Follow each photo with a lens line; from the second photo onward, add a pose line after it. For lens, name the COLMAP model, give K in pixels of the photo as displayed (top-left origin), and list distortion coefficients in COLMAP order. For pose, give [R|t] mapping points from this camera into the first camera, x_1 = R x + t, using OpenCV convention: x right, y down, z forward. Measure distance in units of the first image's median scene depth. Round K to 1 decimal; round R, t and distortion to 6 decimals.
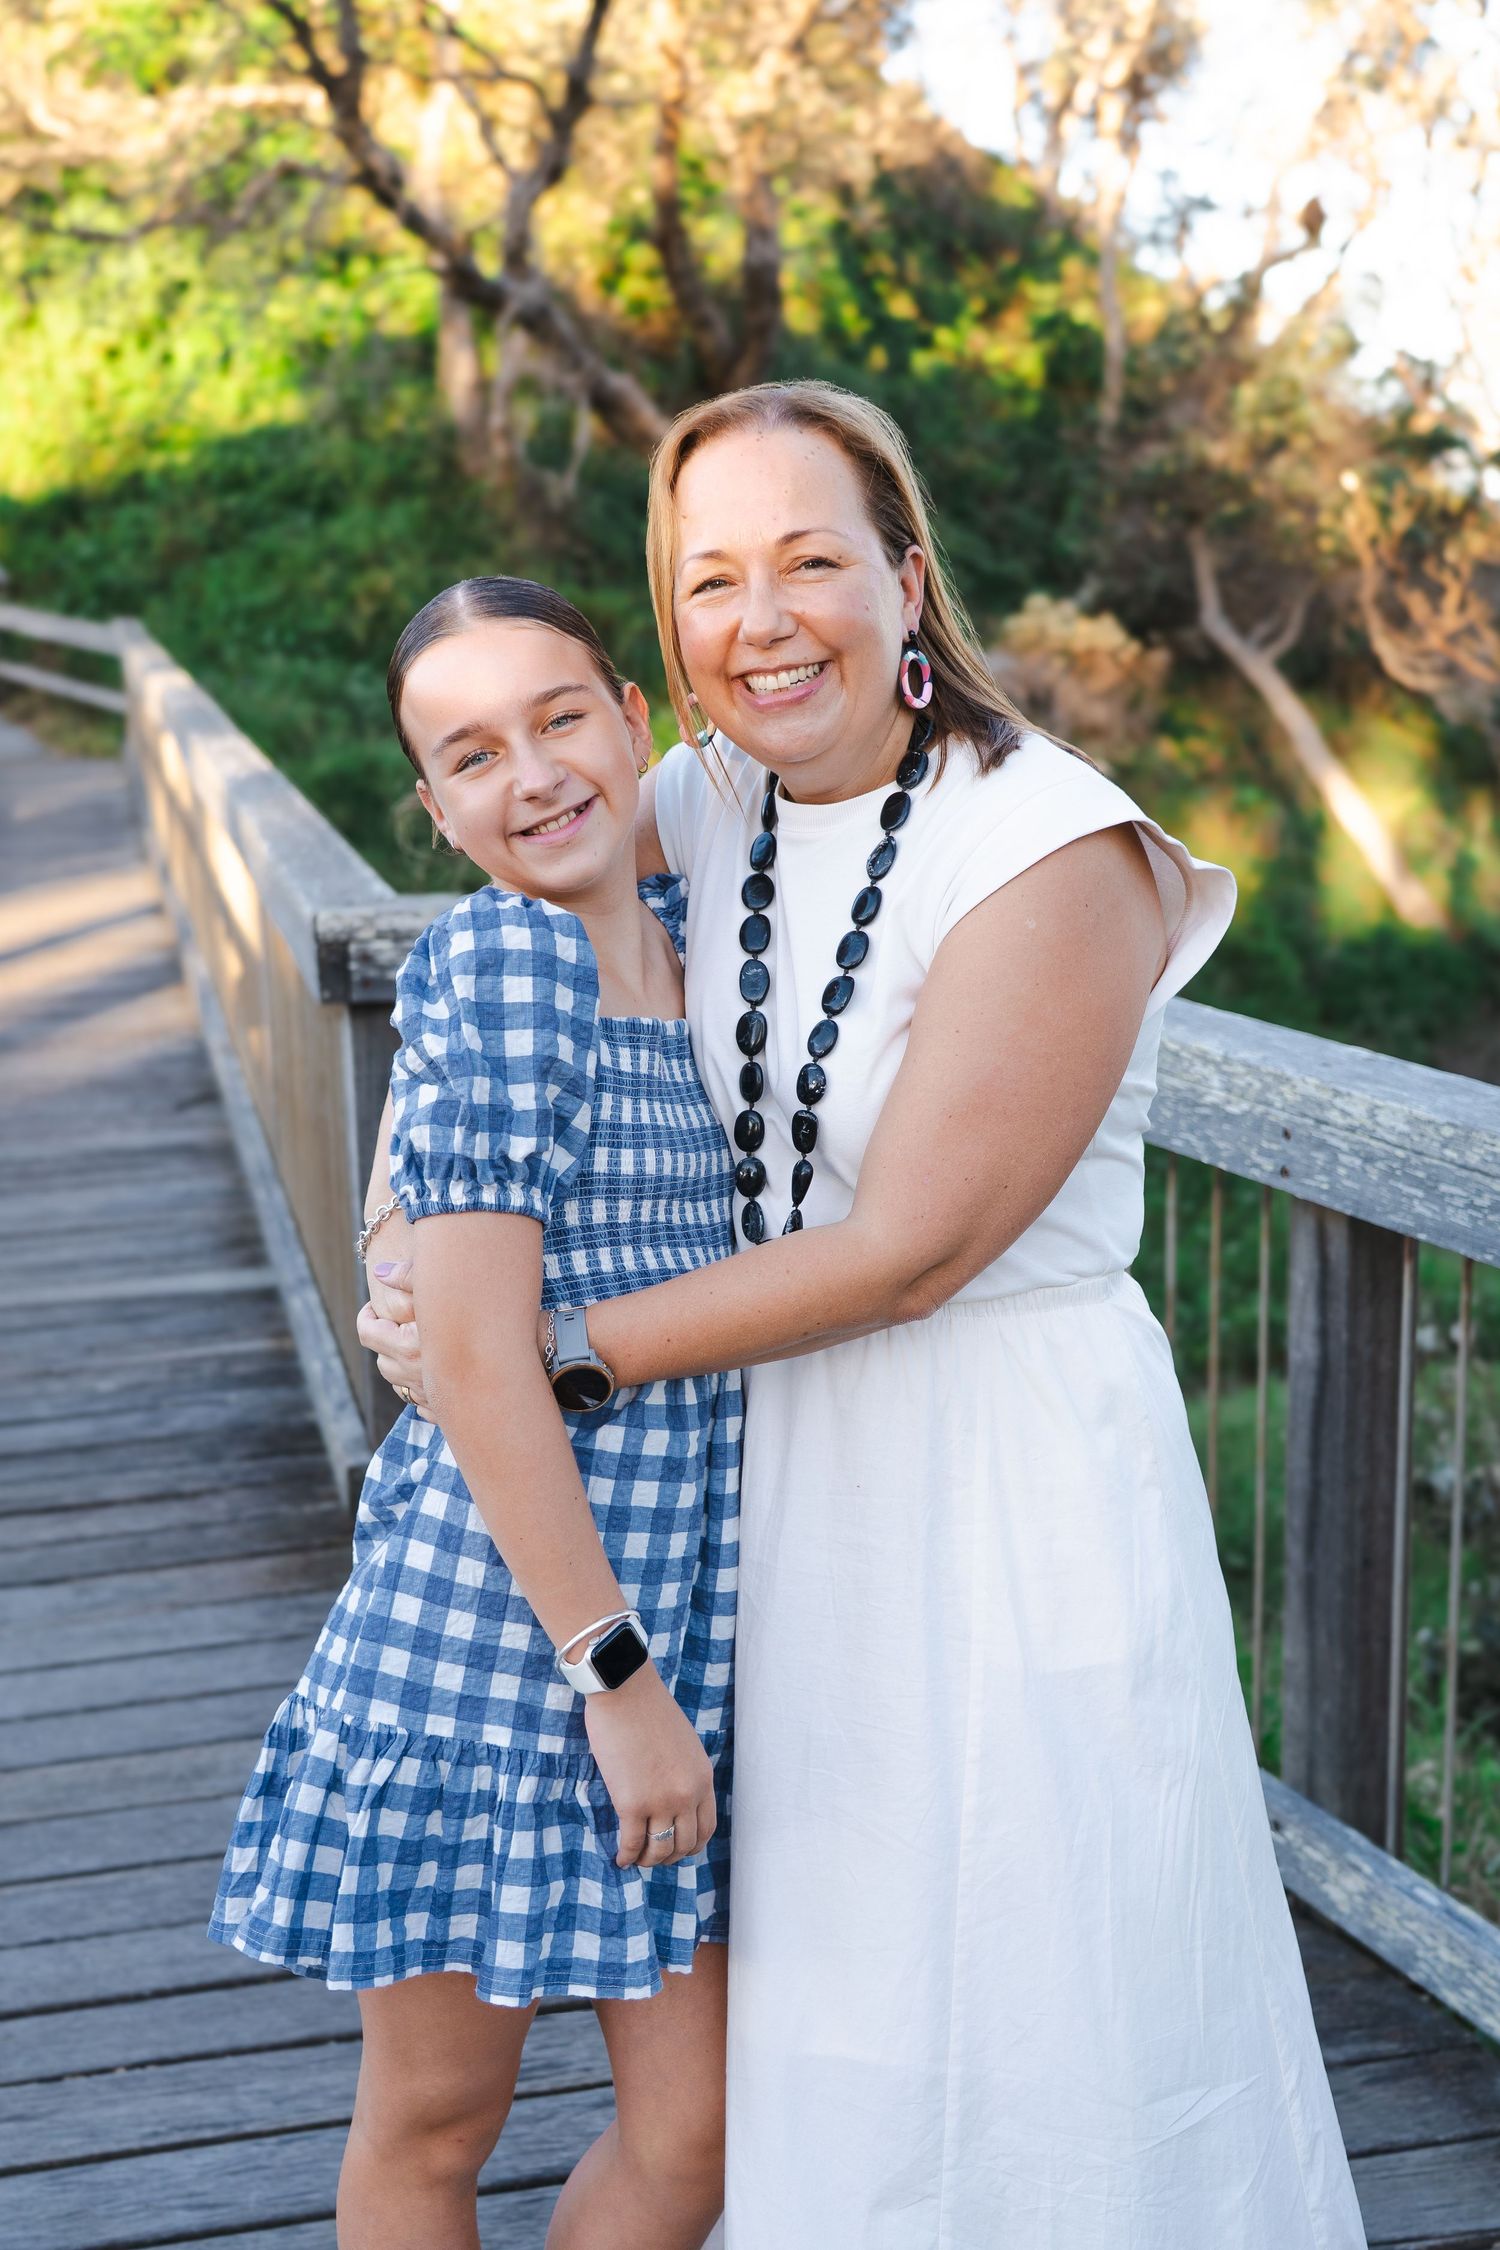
lens RADIAL K [[2509.4, 0, 746.8], [0, 2509.4, 1125.9], [0, 0, 1]] dist [0.044957, 0.000000]
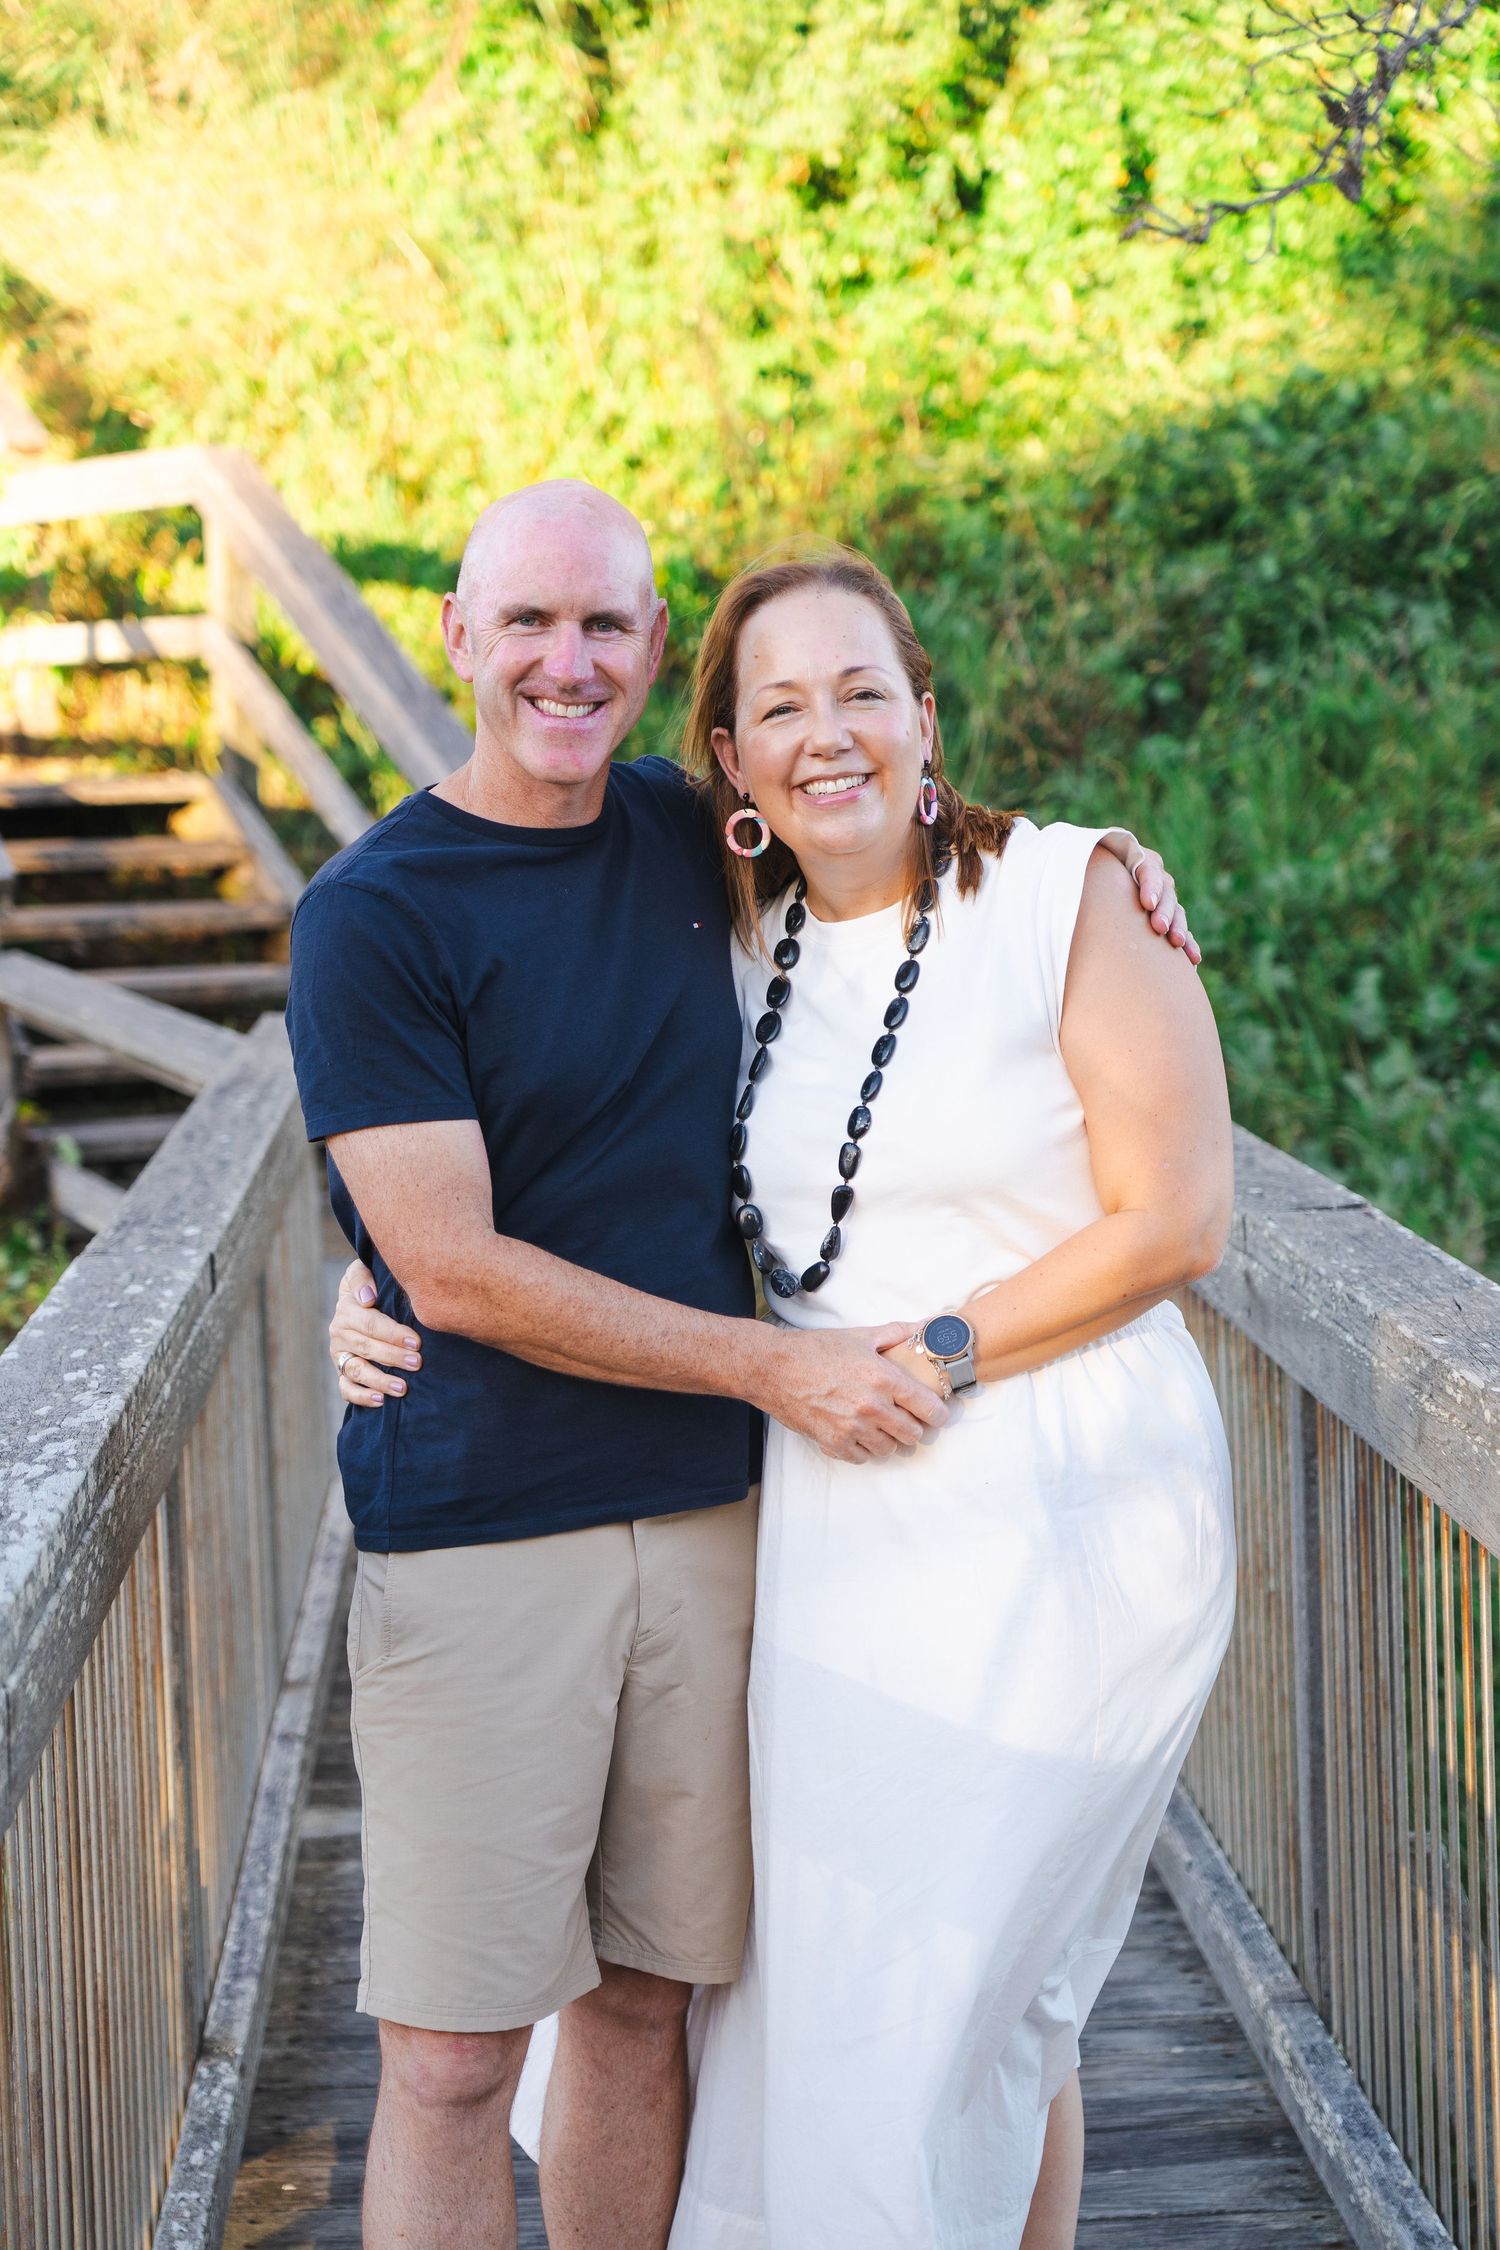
lens RADIAL K [[4776.8, 0, 783.2], [0, 4776.8, 1129.5], [0, 0, 1]] dist [0.075280, 0.000000]
pose [[0.978634, 0.012168, -0.205251, -0.137823], [-0.039966, 0.990465, -0.131837, -0.099237], [0.201690, 0.137223, 0.969789, 0.427171]]
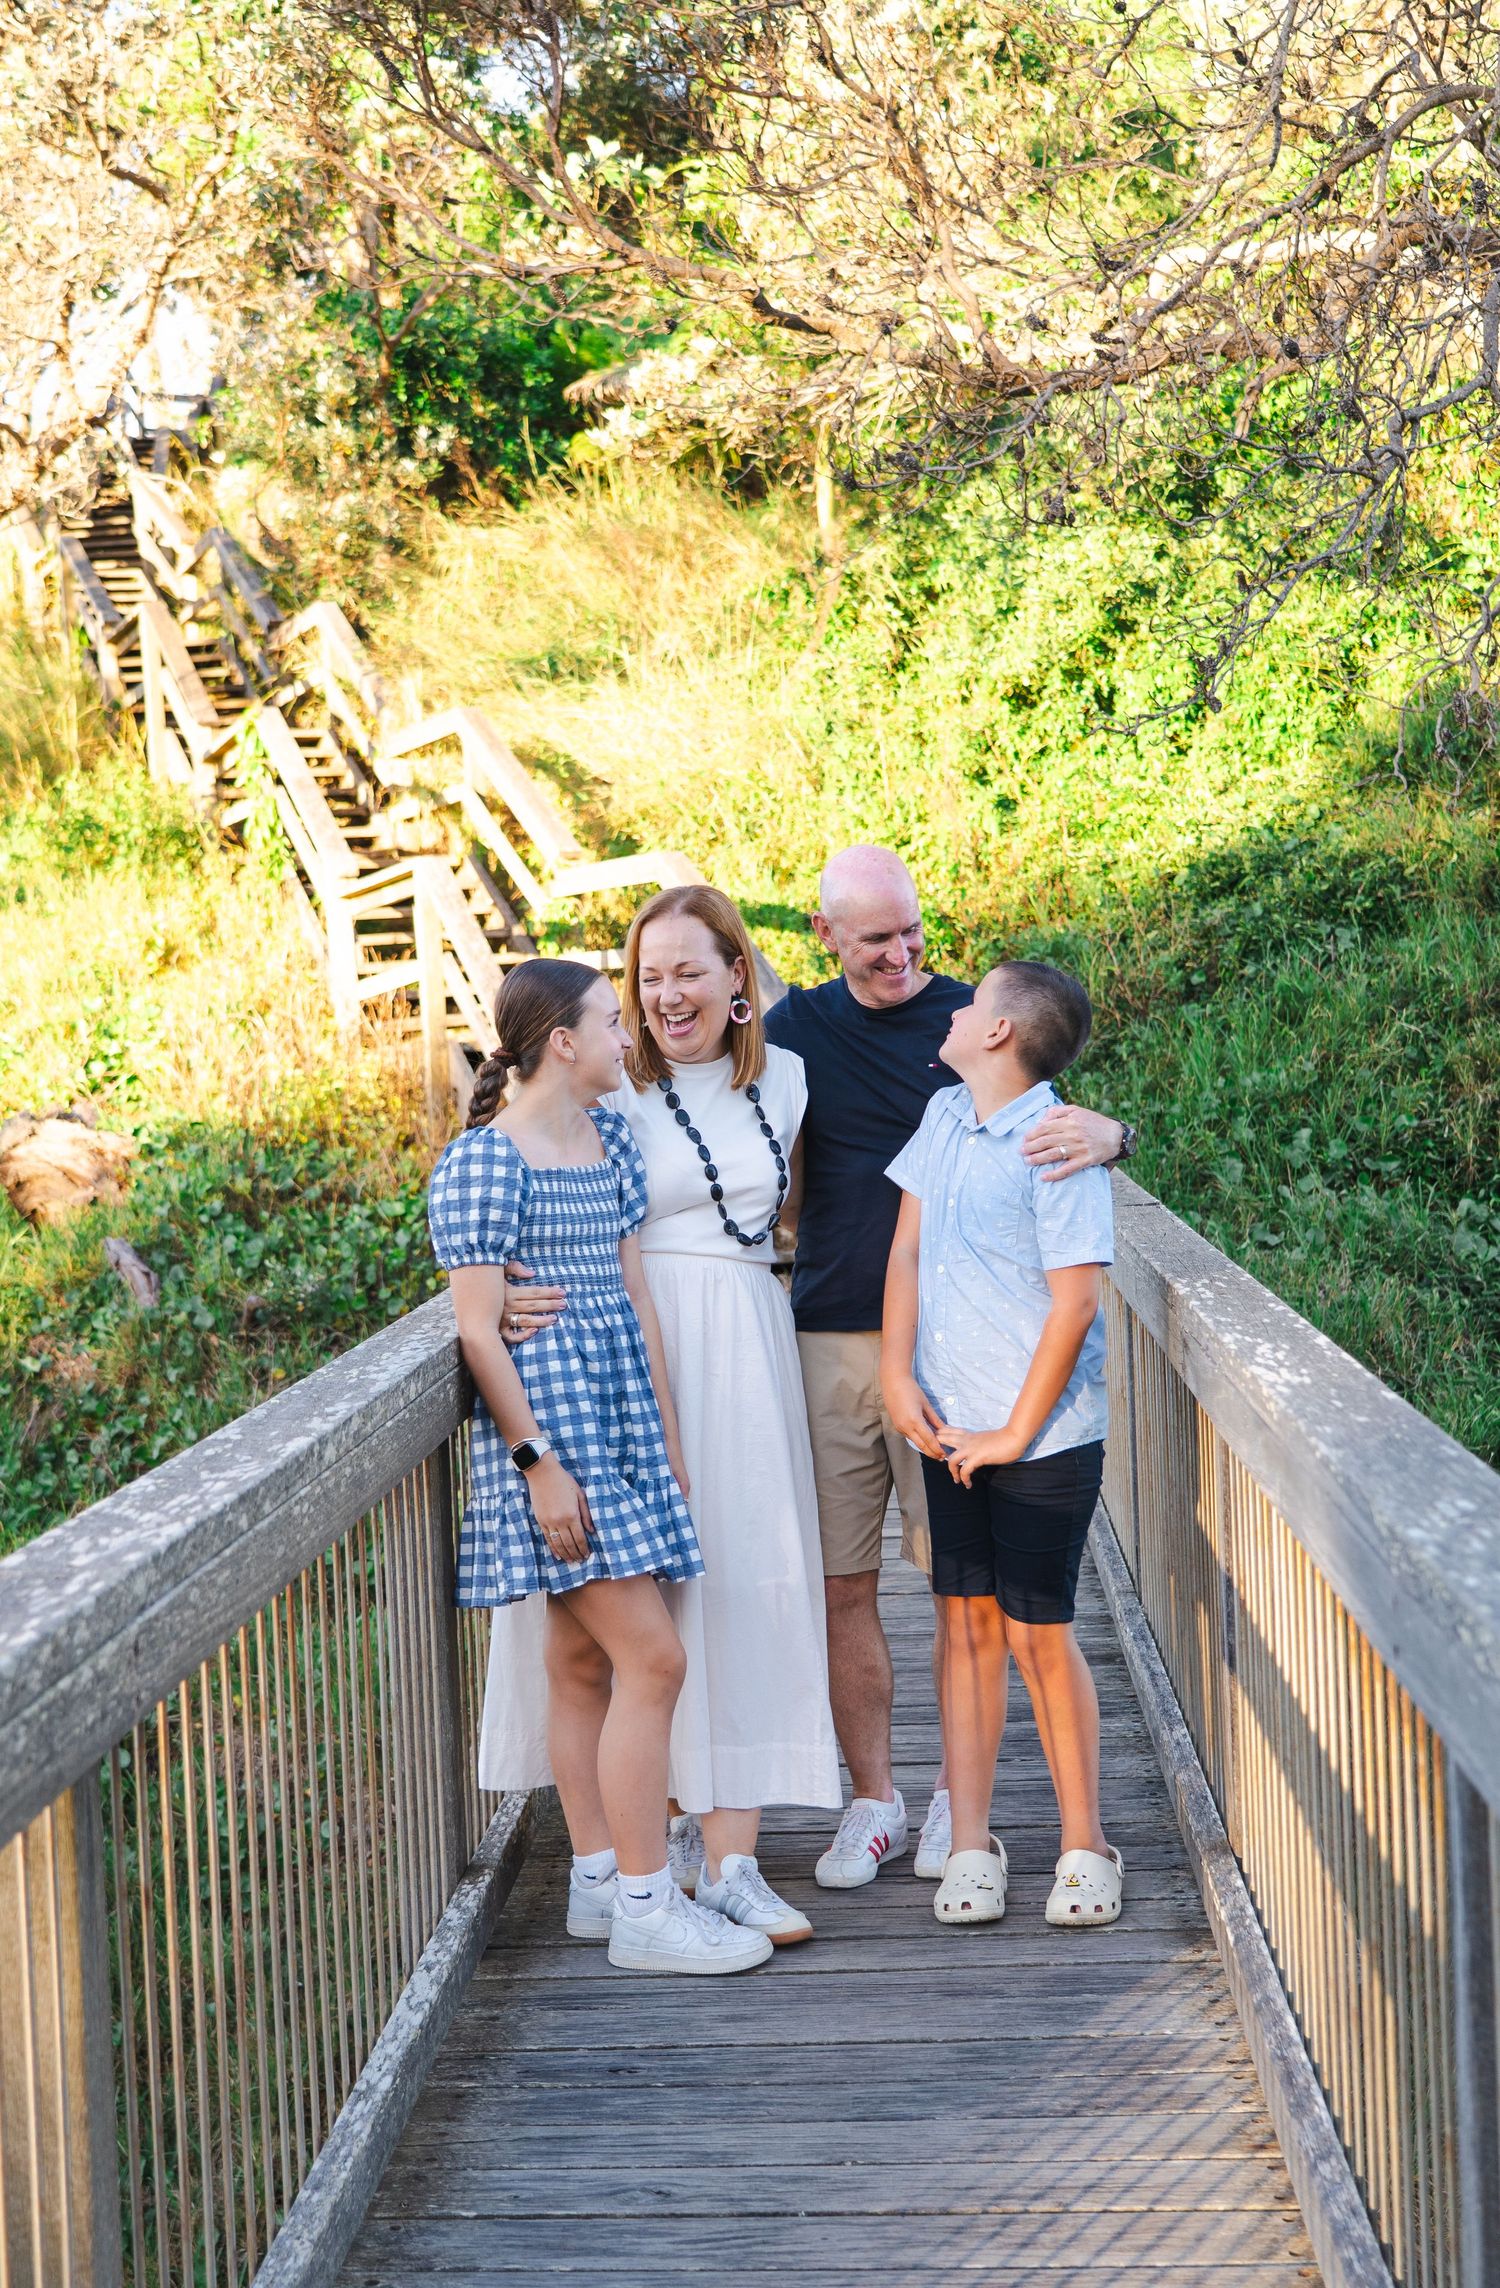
lens RADIAL K [[2910.1, 0, 744.5], [0, 2910.1, 1214.6], [0, 0, 1]] dist [0.035465, 0.000000]
pose [[0.950450, 0.005123, -0.310837, -0.105917], [-0.052654, 0.988071, -0.144716, -0.081518], [0.306387, 0.153912, 0.939382, 0.371192]]
